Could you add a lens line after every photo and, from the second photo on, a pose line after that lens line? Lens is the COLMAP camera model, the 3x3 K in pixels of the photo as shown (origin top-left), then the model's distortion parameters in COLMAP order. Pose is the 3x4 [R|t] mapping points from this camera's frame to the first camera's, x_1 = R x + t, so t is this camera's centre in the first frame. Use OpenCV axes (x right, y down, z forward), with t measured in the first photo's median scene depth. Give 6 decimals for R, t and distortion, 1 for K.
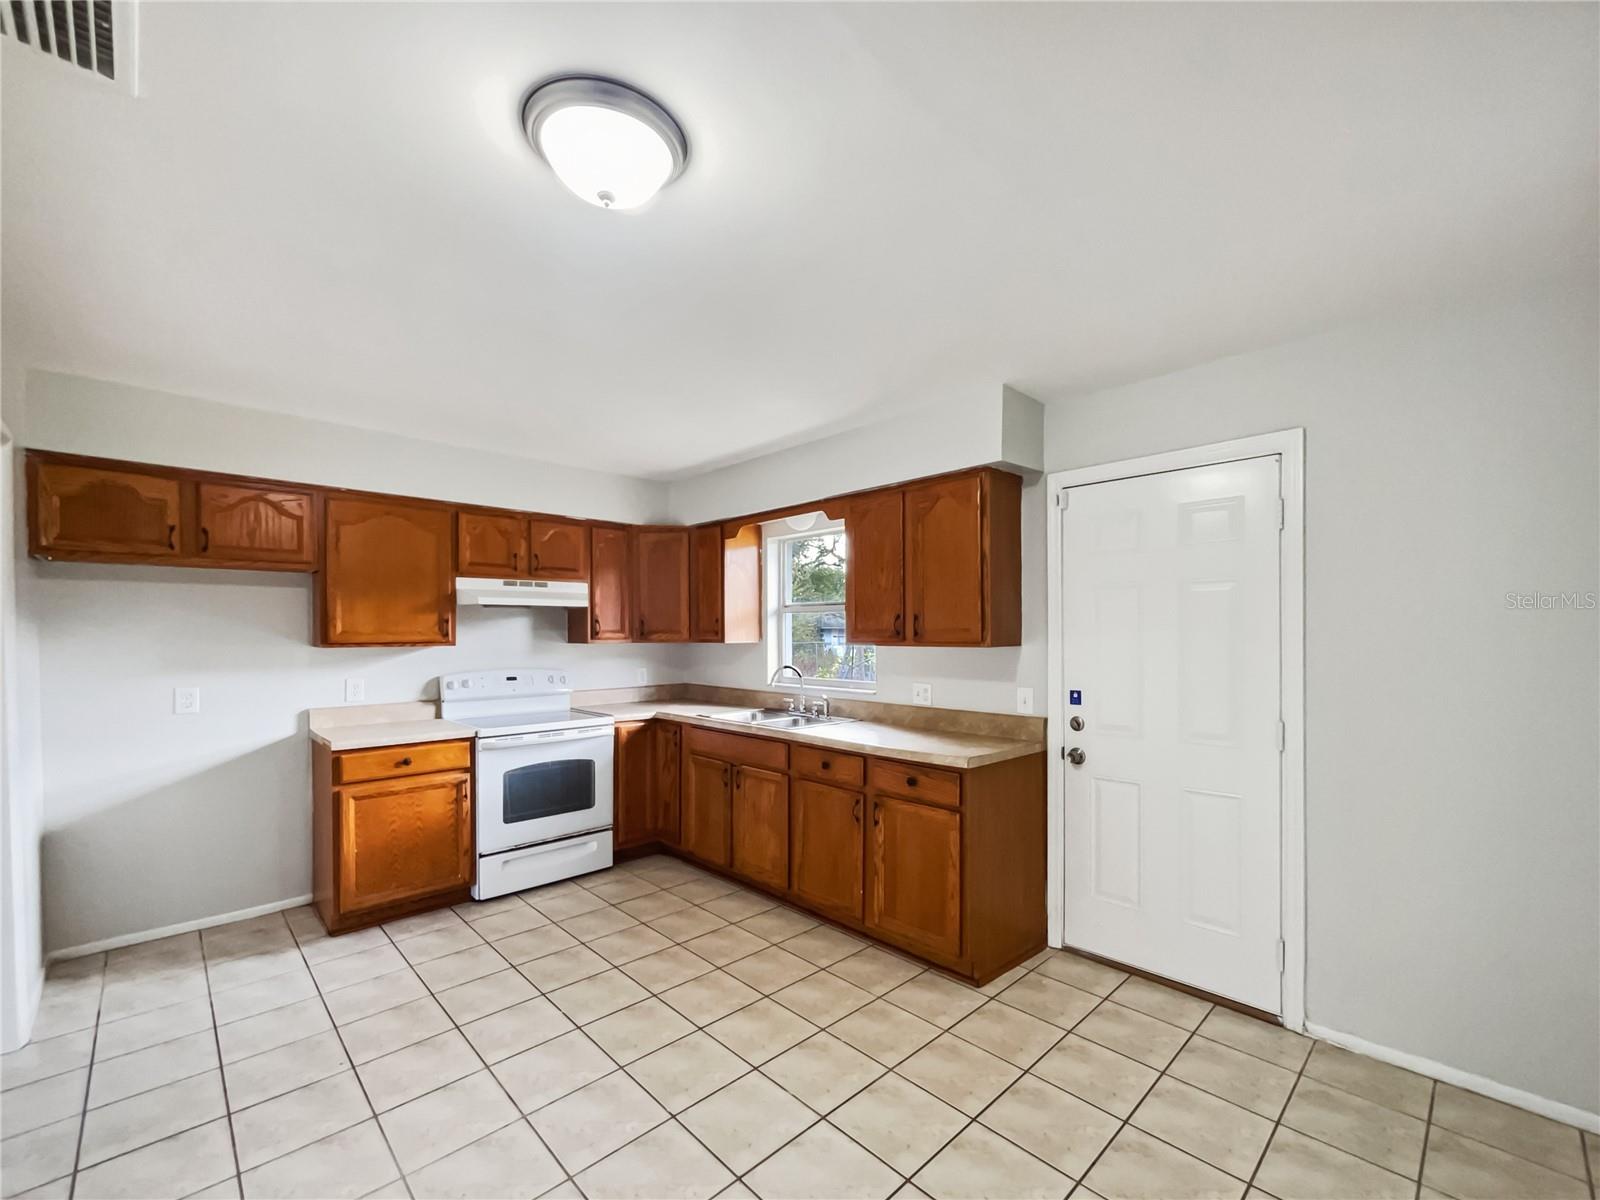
lens RADIAL K [[678.9, 0, 822.1], [0, 678.9, 637.9], [0, 0, 1]] dist [-0.000478, 0.000608]
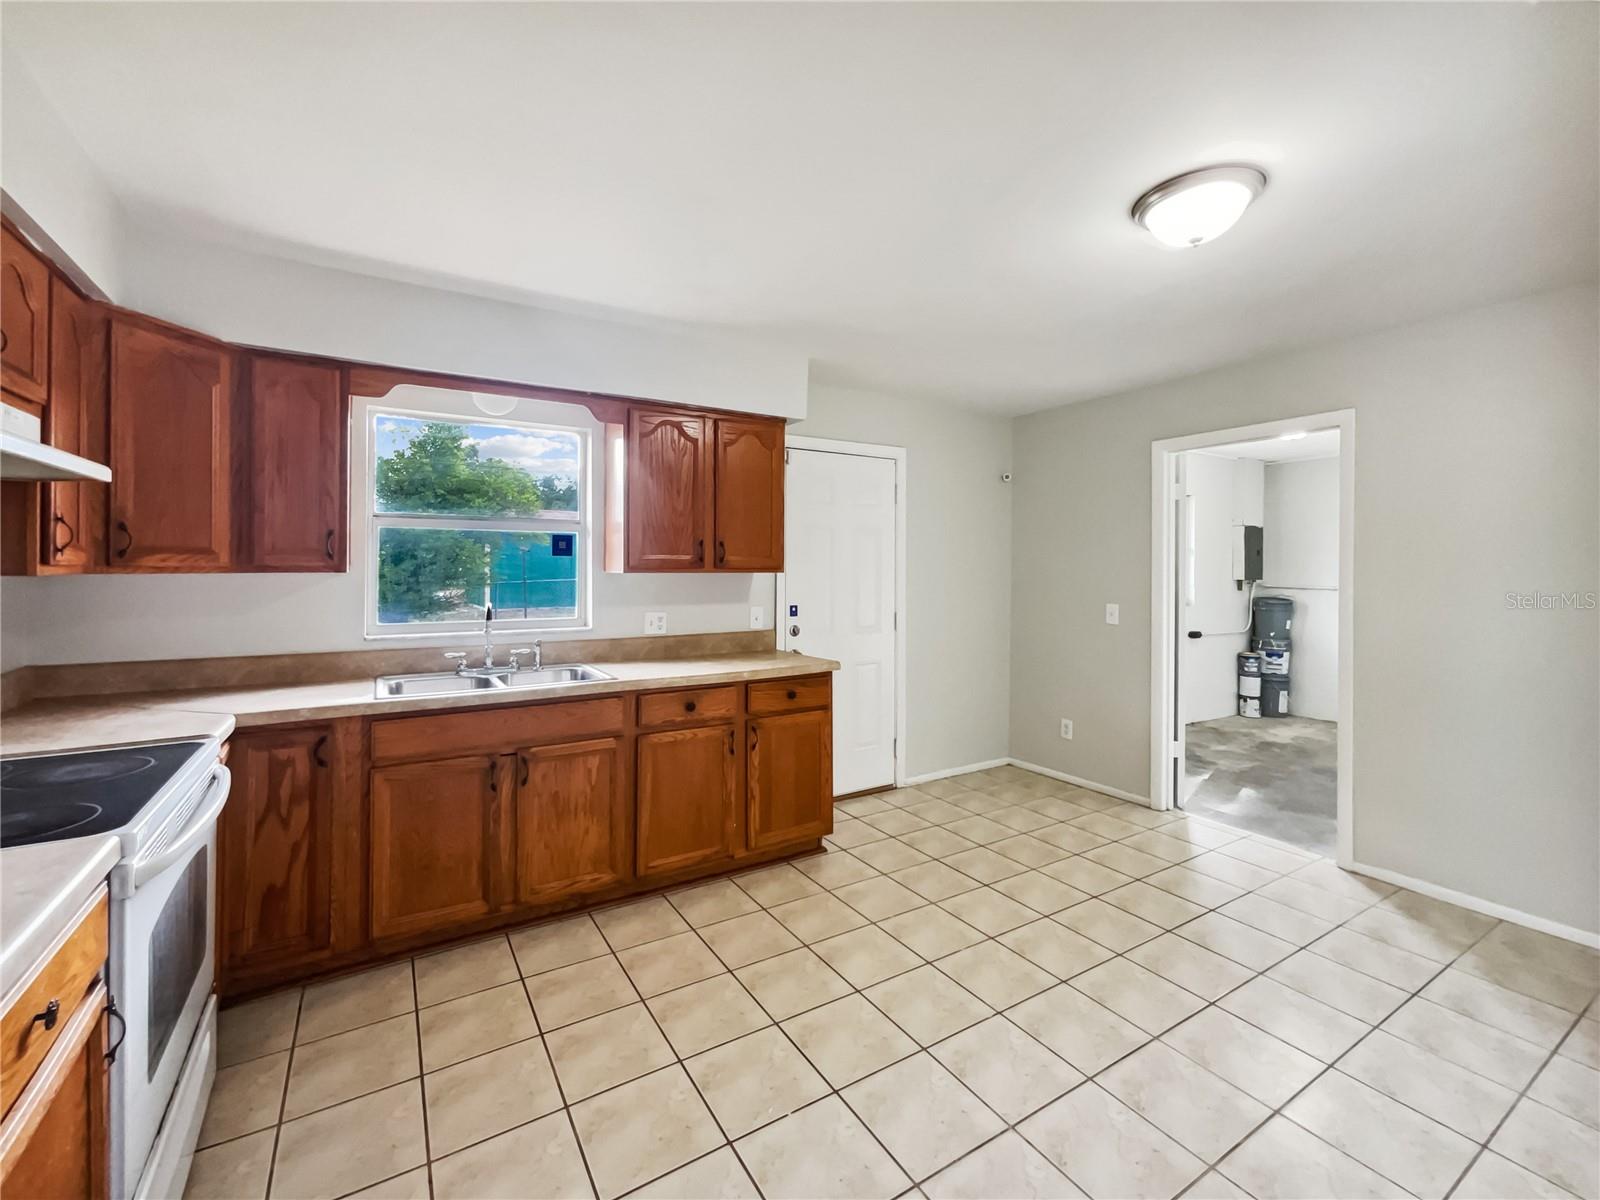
lens RADIAL K [[678.9, 0, 780.1], [0, 678.9, 560.4], [0, 0, 1]] dist [-0.000478, 0.000608]
pose [[0.236263, 0.010835, 0.971629, -0.781053], [0.003305, 0.999923, -0.011955, 0.006372], [-0.971683, 0.006036, 0.236209, 0.630132]]
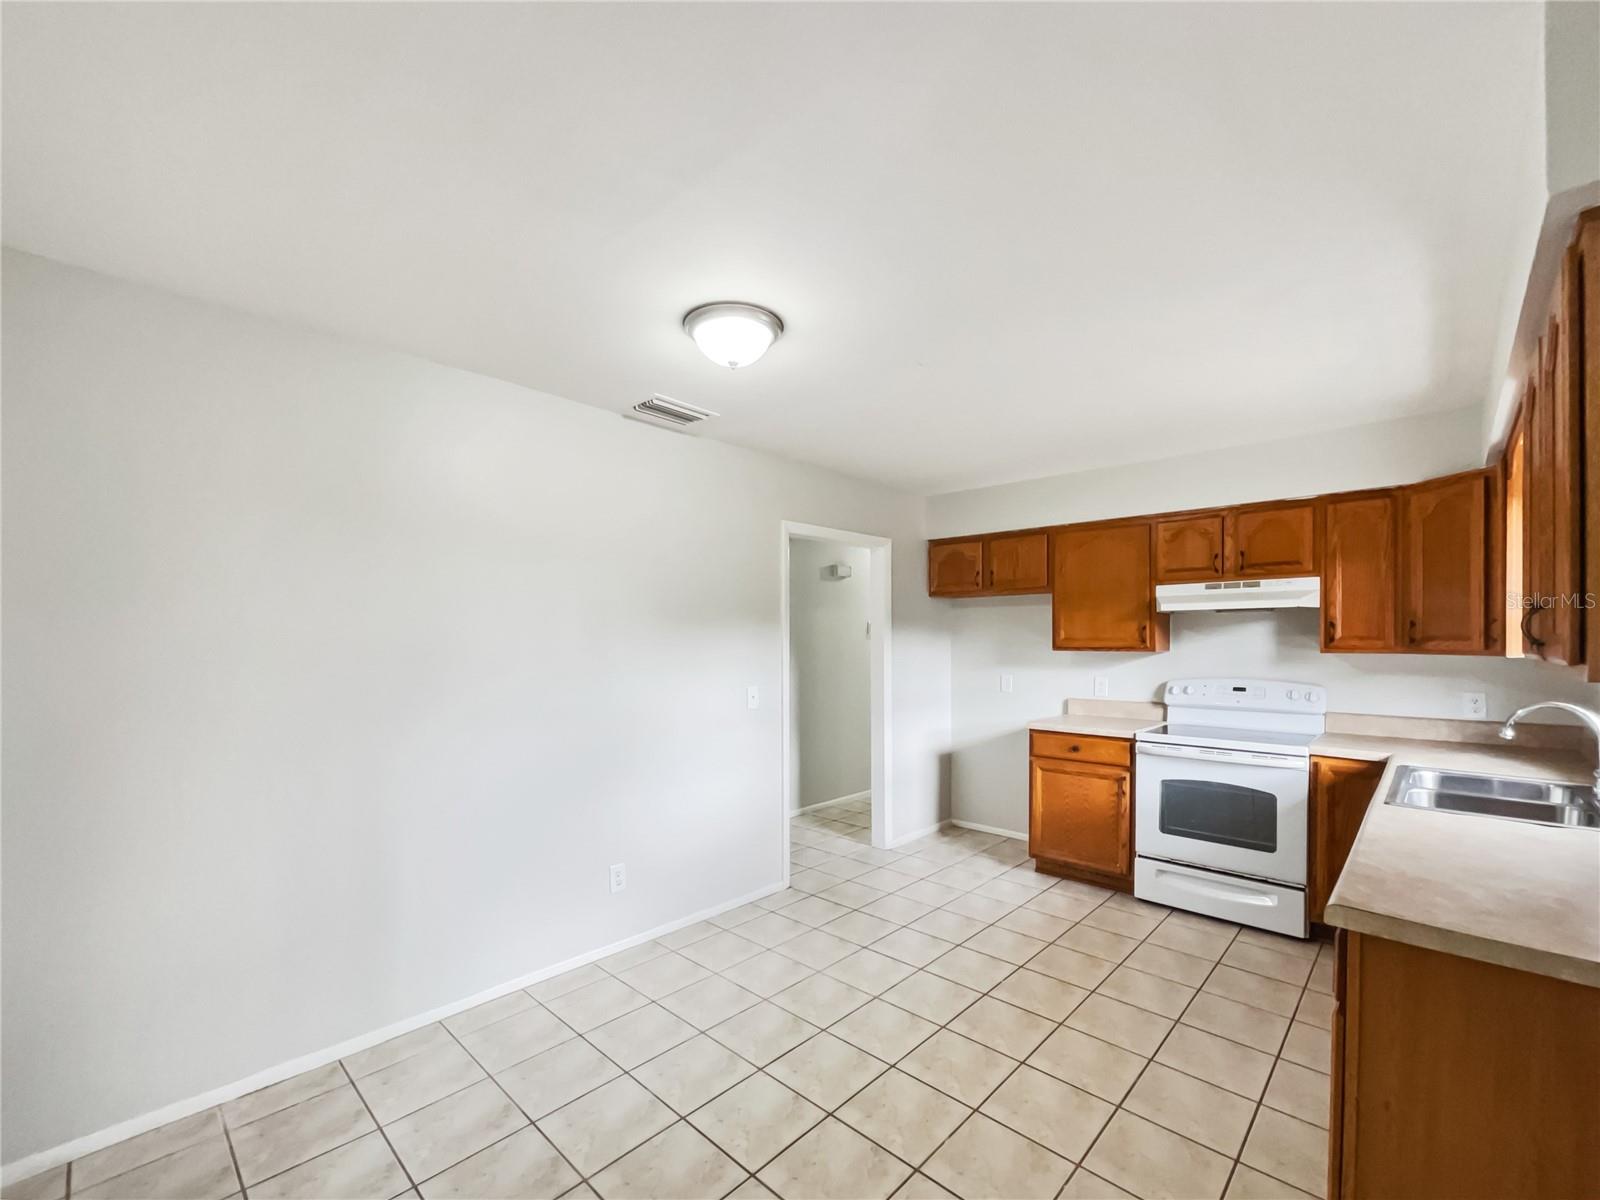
lens RADIAL K [[678.9, 0, 815.9], [0, 678.9, 645.1], [0, 0, 1]] dist [-0.000478, 0.000608]
pose [[0.044307, 0.008159, -0.998985, 0.524124], [-0.009710, 0.999923, 0.007736, -0.001741], [0.998971, 0.009358, 0.044382, 0.477261]]
